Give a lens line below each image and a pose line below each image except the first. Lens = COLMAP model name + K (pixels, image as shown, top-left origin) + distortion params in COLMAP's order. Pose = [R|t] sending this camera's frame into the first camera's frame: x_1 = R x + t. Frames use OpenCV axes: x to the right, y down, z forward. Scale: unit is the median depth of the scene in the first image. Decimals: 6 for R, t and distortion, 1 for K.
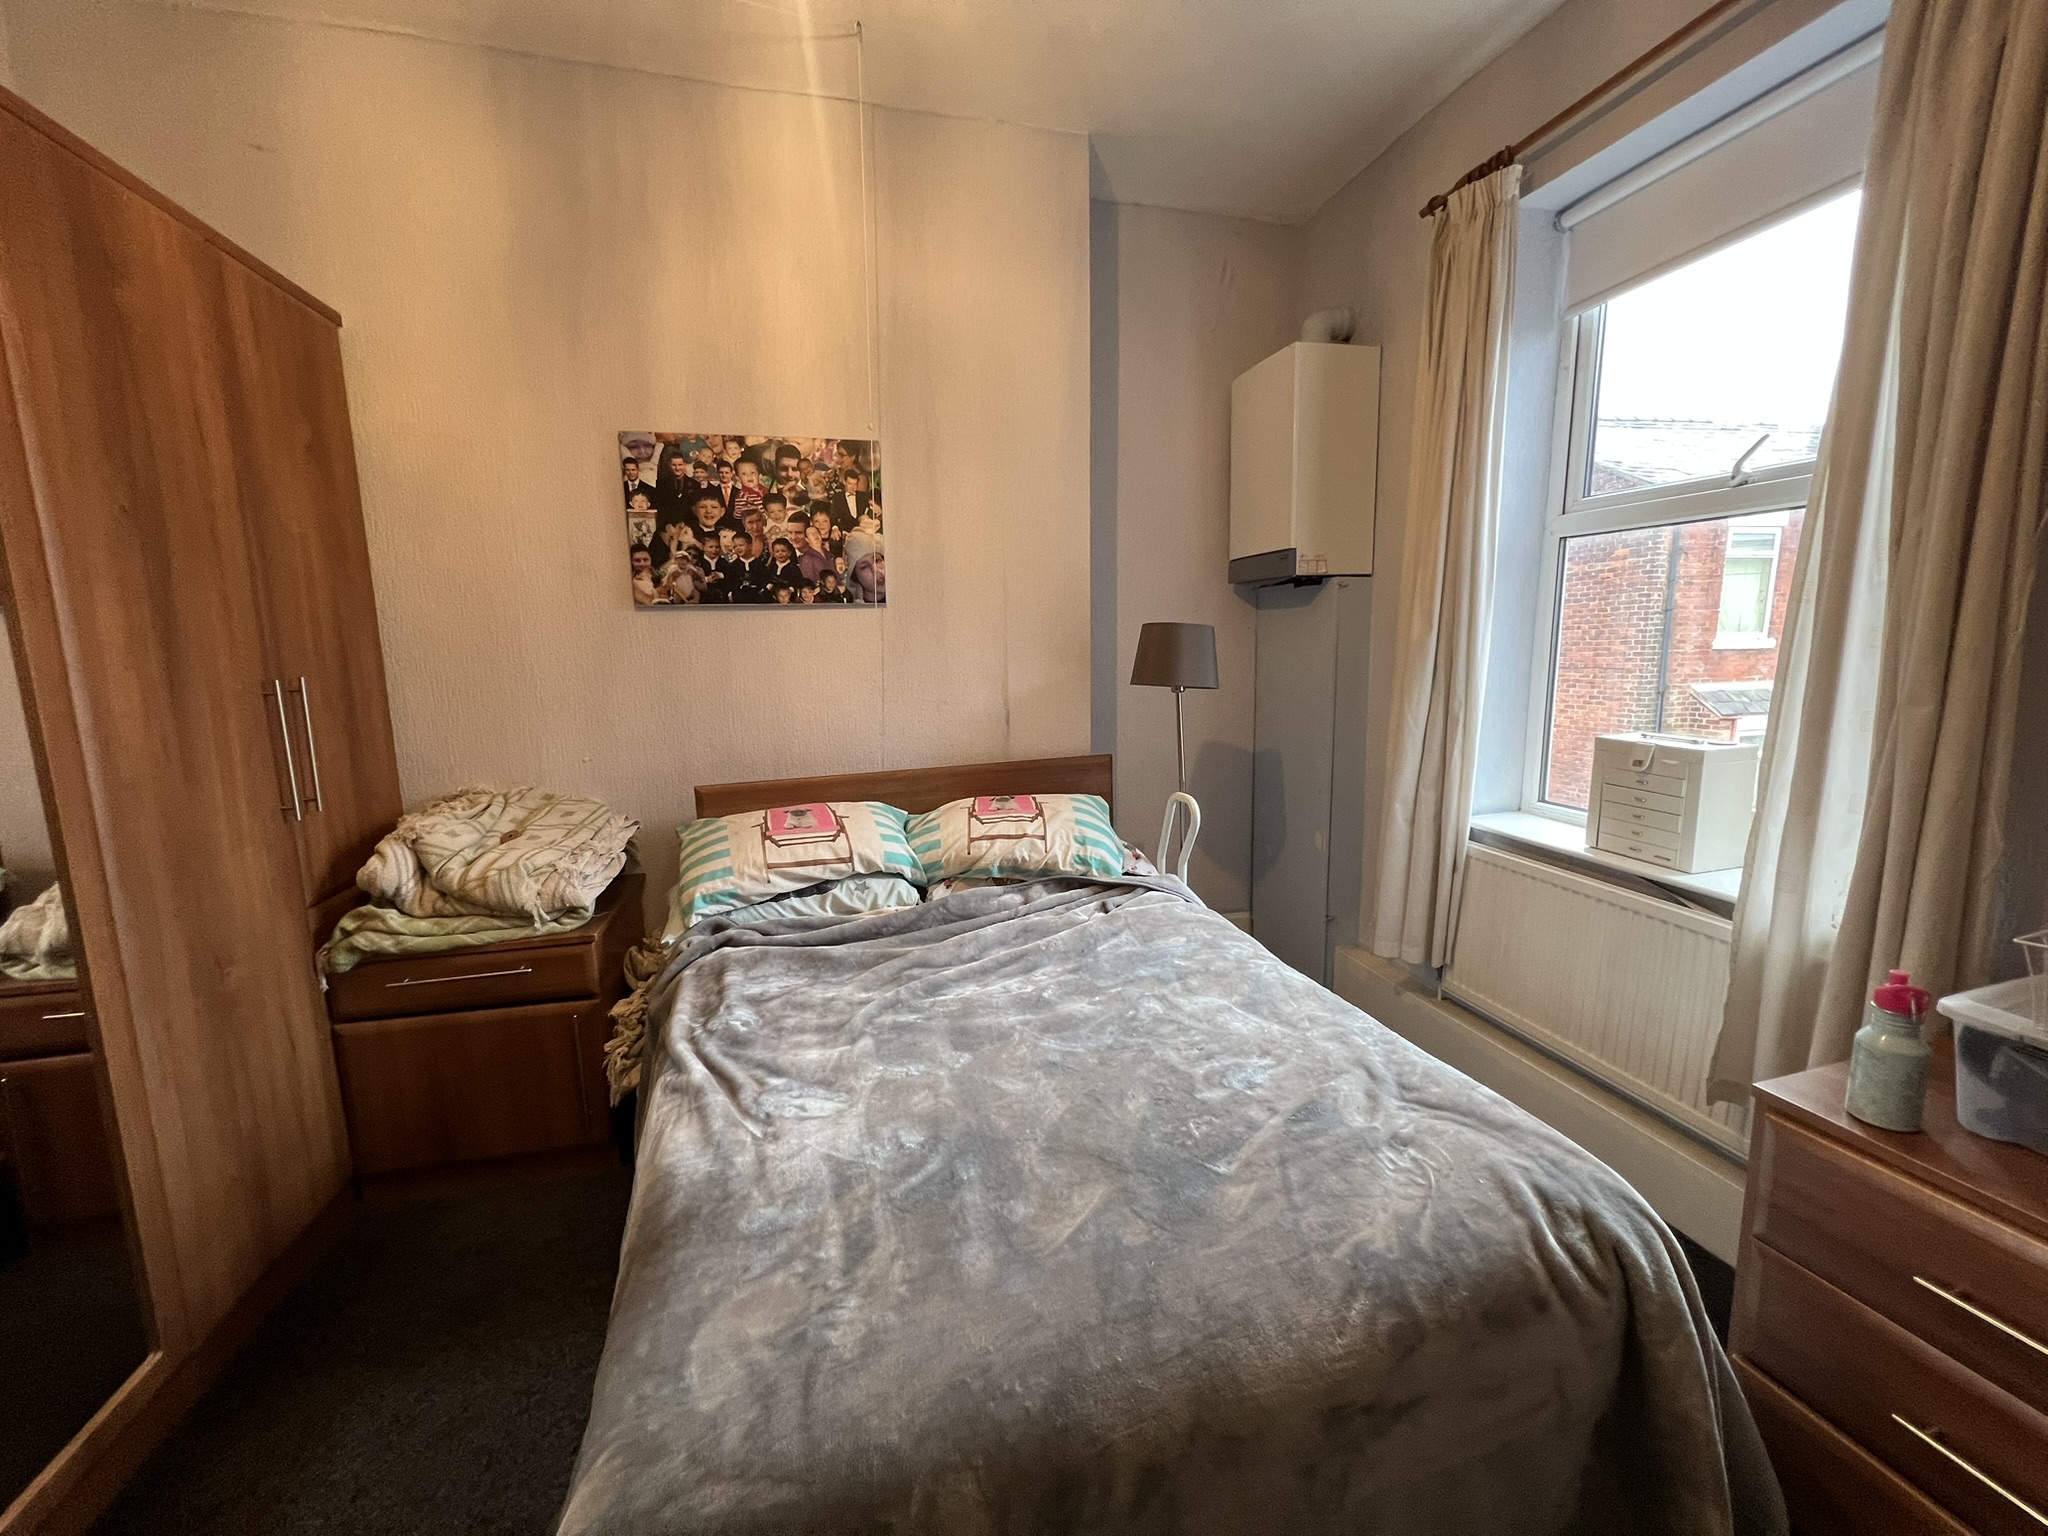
lens RADIAL K [[813.8, 0, 1025.6], [0, 813.8, 769.7], [0, 0, 1]] dist [-0.005054, 0.001570]
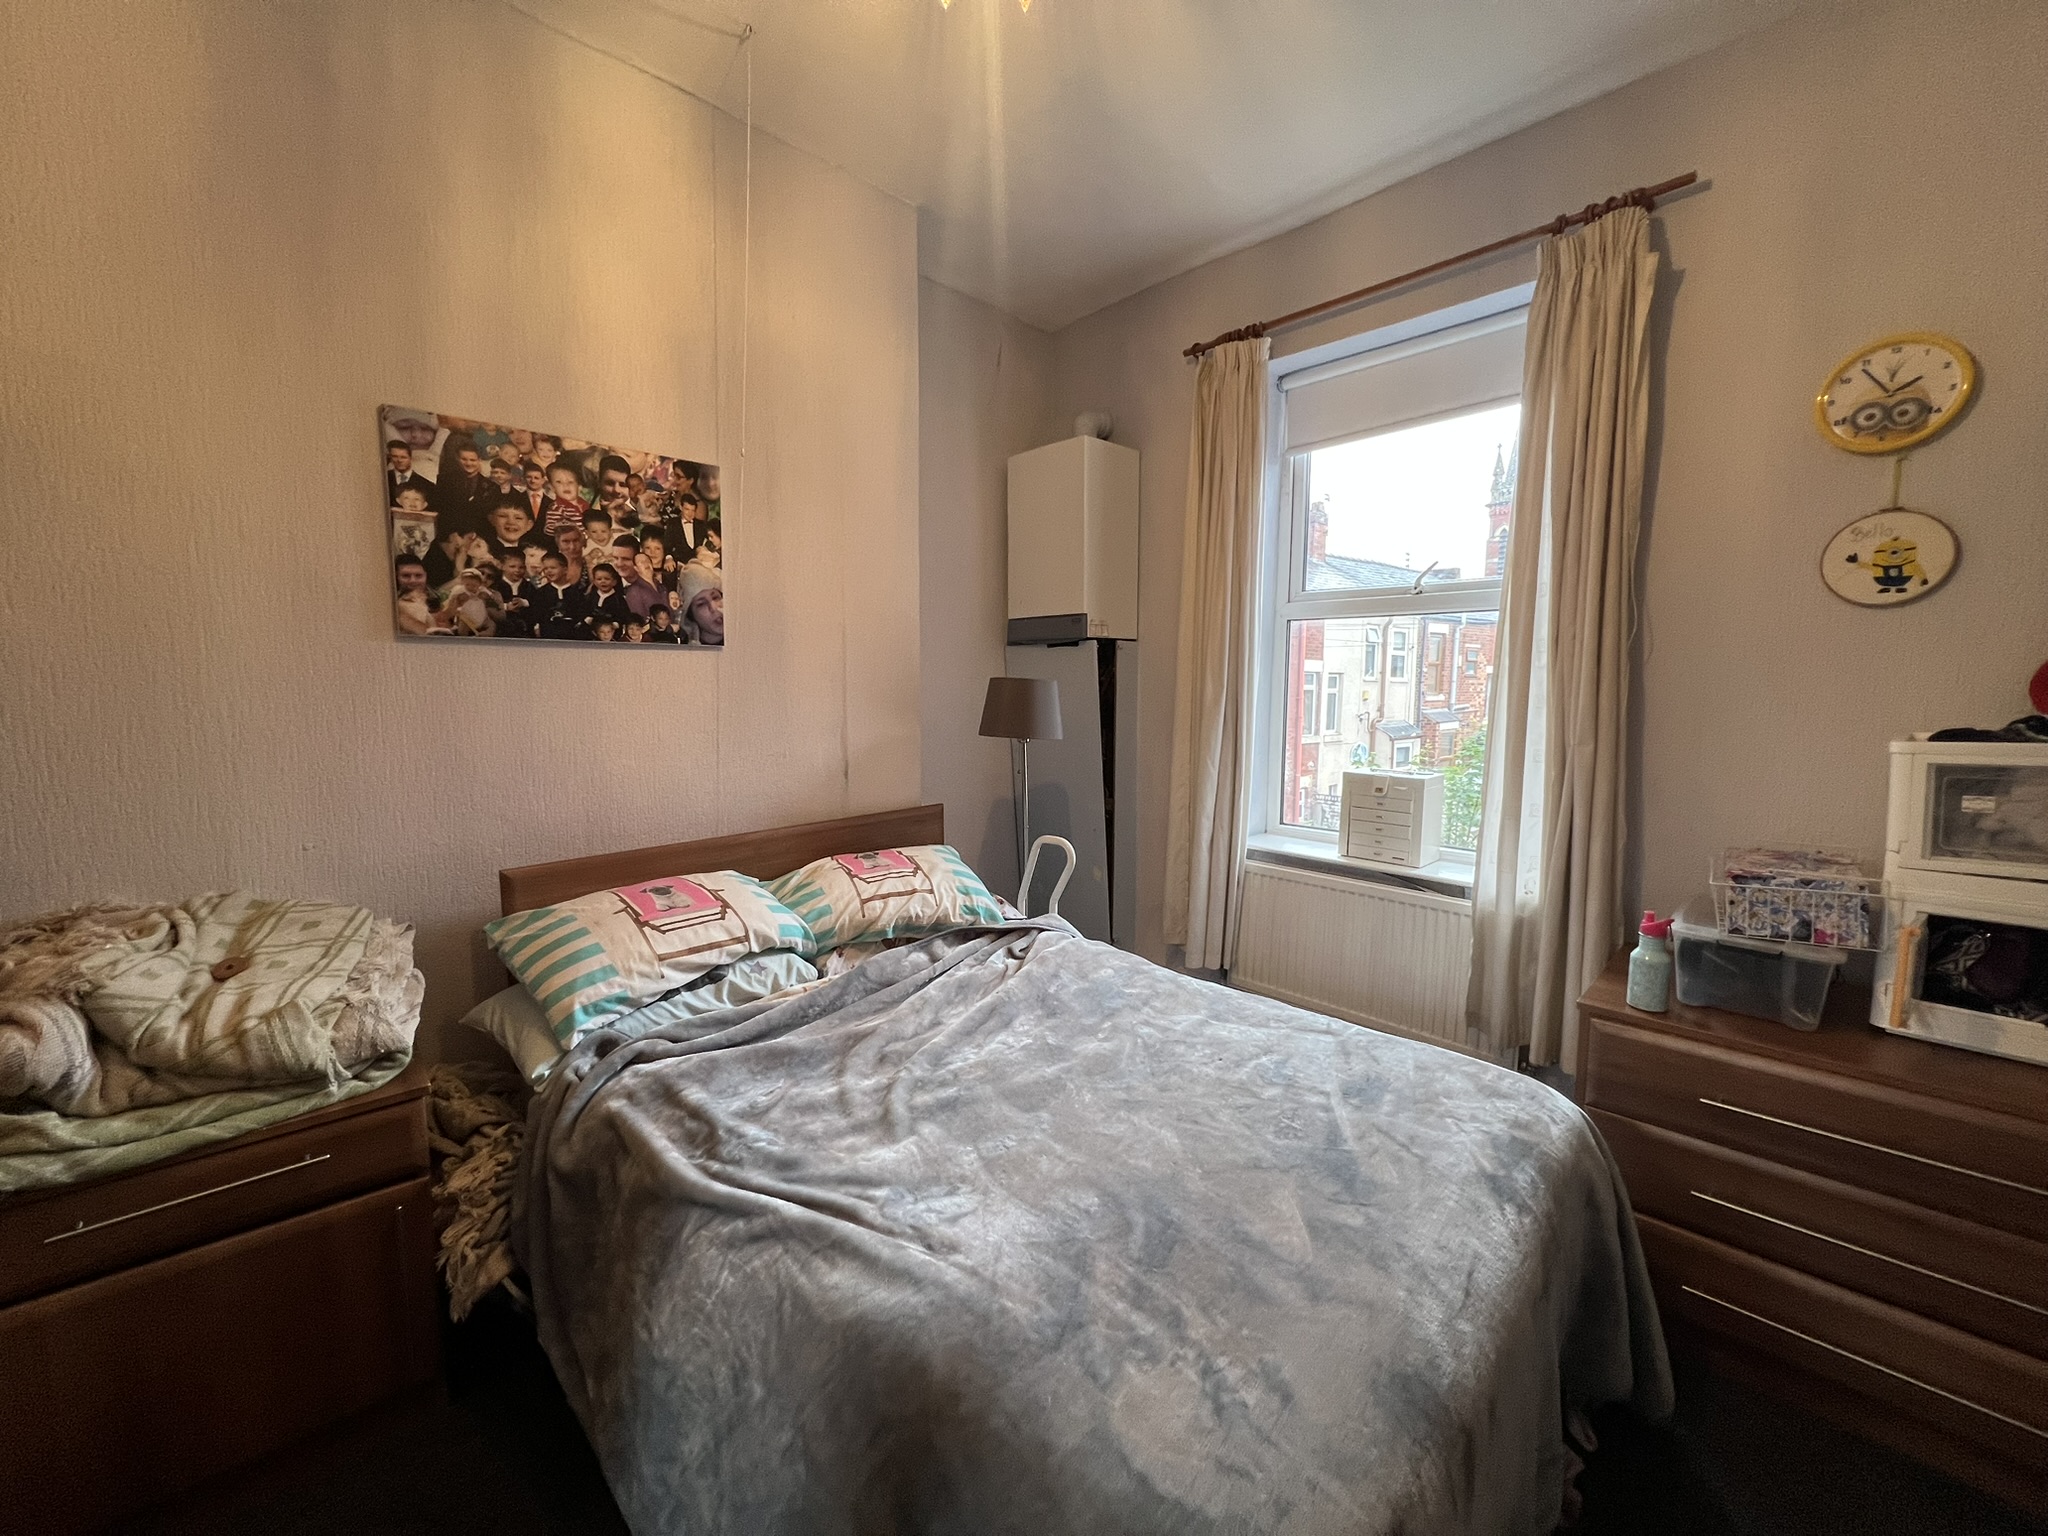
lens RADIAL K [[813.8, 0, 1026.5], [0, 813.8, 769.2], [0, 0, 1]] dist [-0.005054, 0.001570]
pose [[0.873898, -0.027843, 0.485311, -0.371691], [0.056492, 0.997411, -0.044501, -0.013934], [-0.482815, 0.066306, 0.873208, 0.084721]]
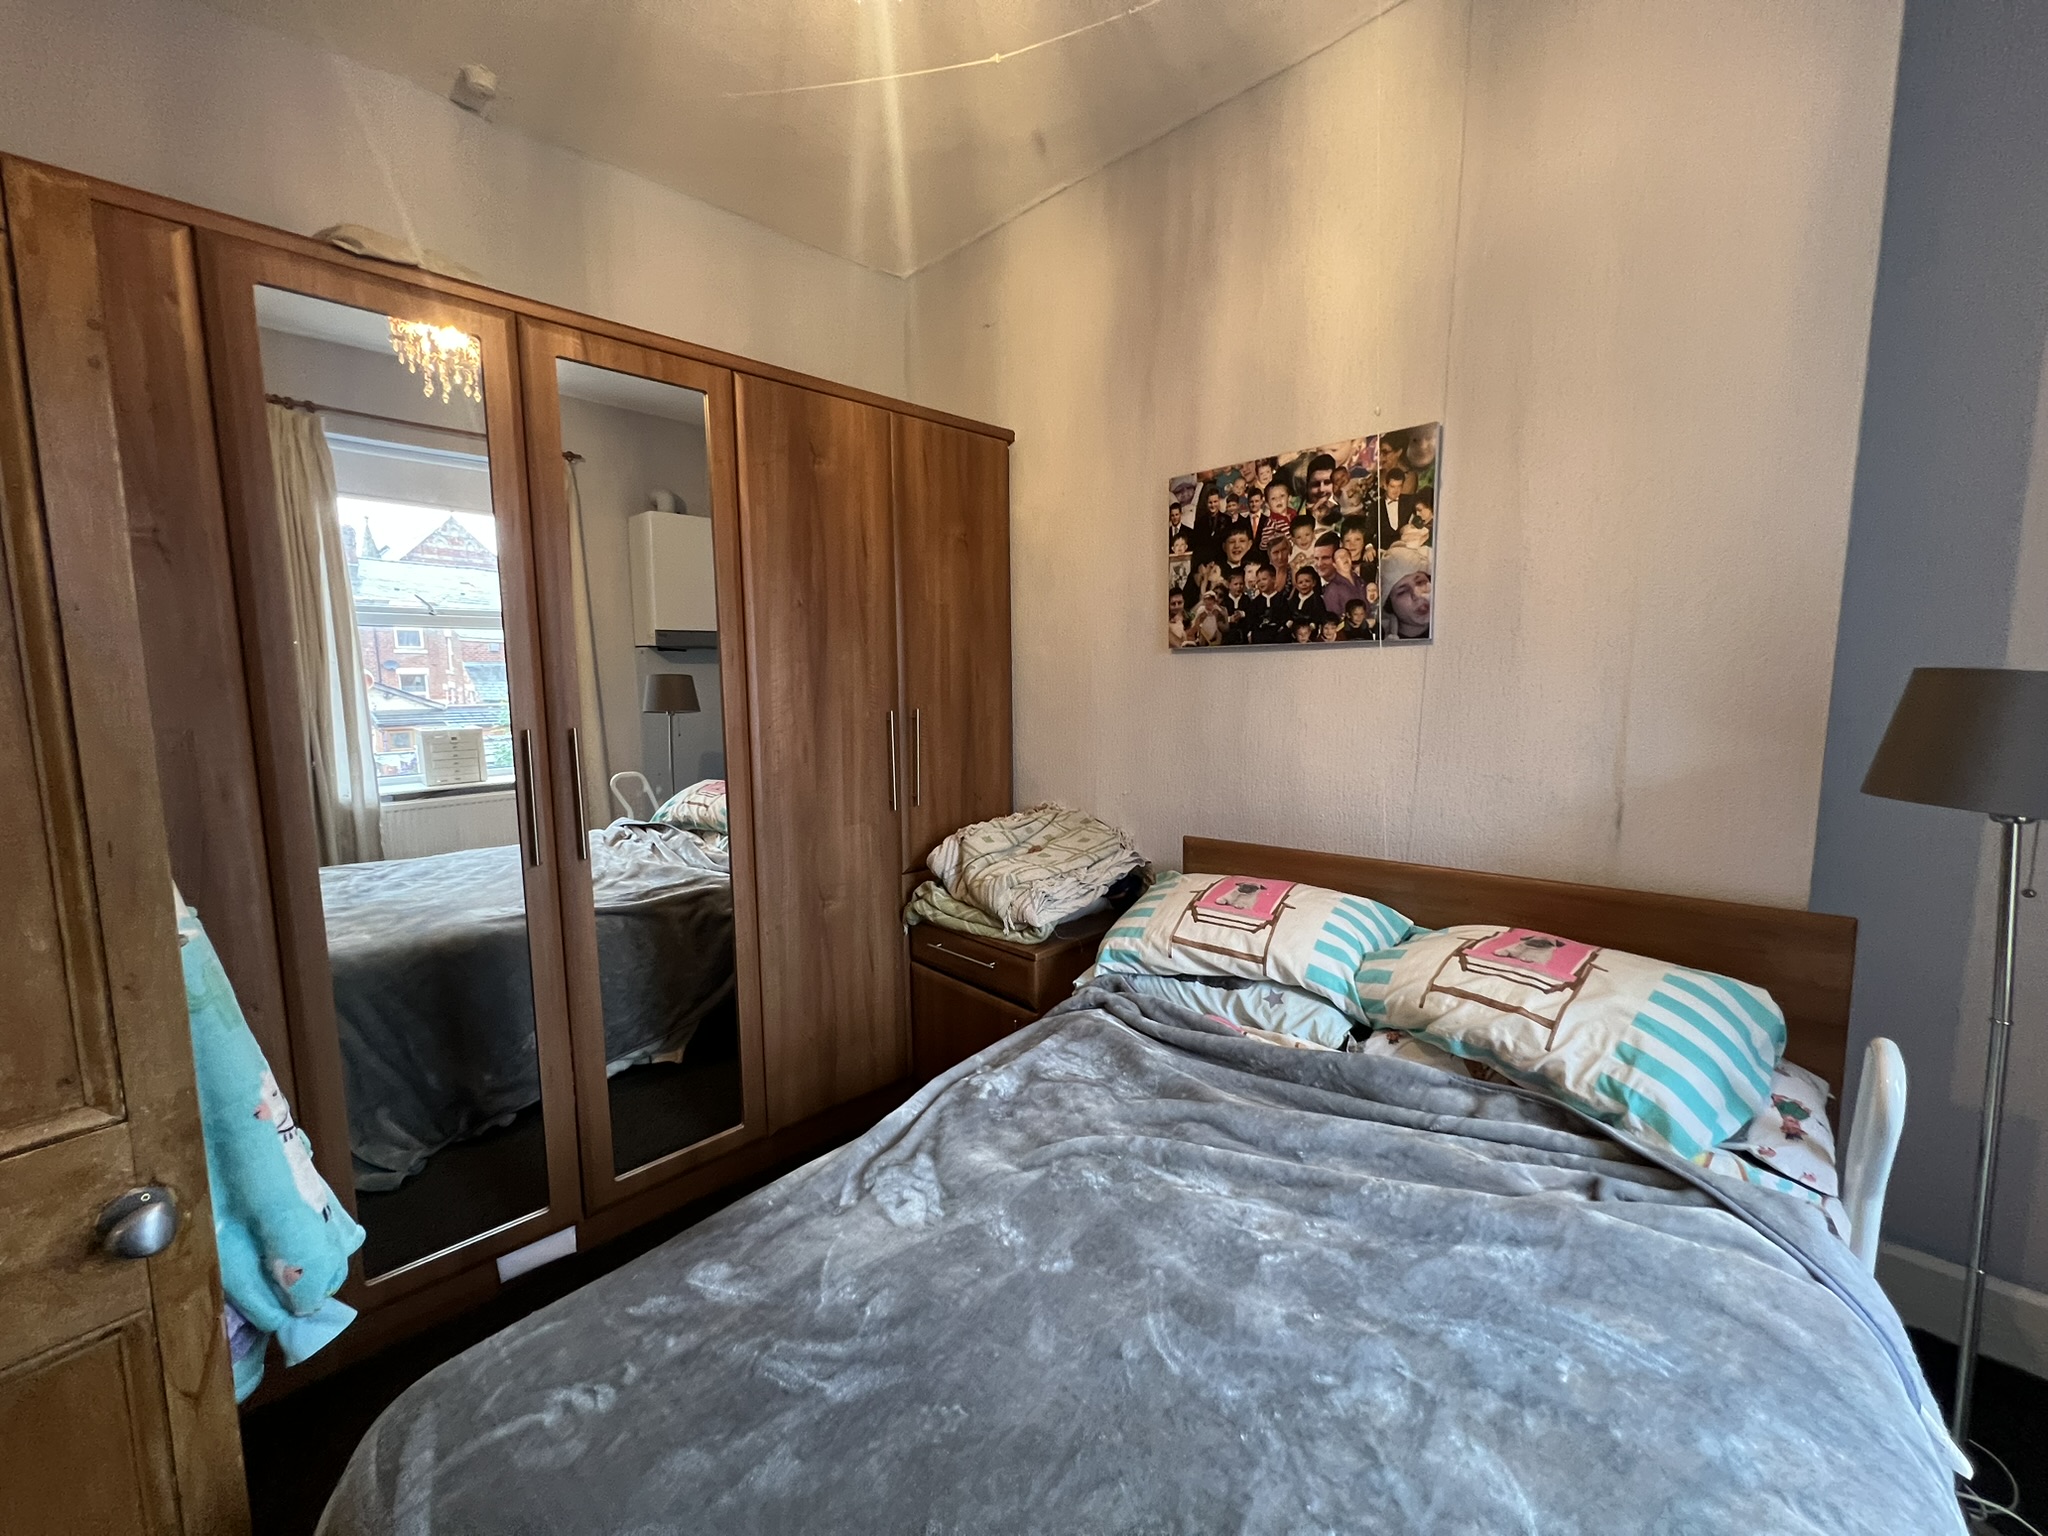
lens RADIAL K [[813.8, 0, 1026.5], [0, 813.8, 770.5], [0, 0, 1]] dist [-0.005054, 0.001570]
pose [[0.516054, 0.113647, -0.848984, 0.330451], [-0.130720, 0.989998, 0.053066, -0.089470], [0.846523, 0.083595, 0.525748, 0.359646]]
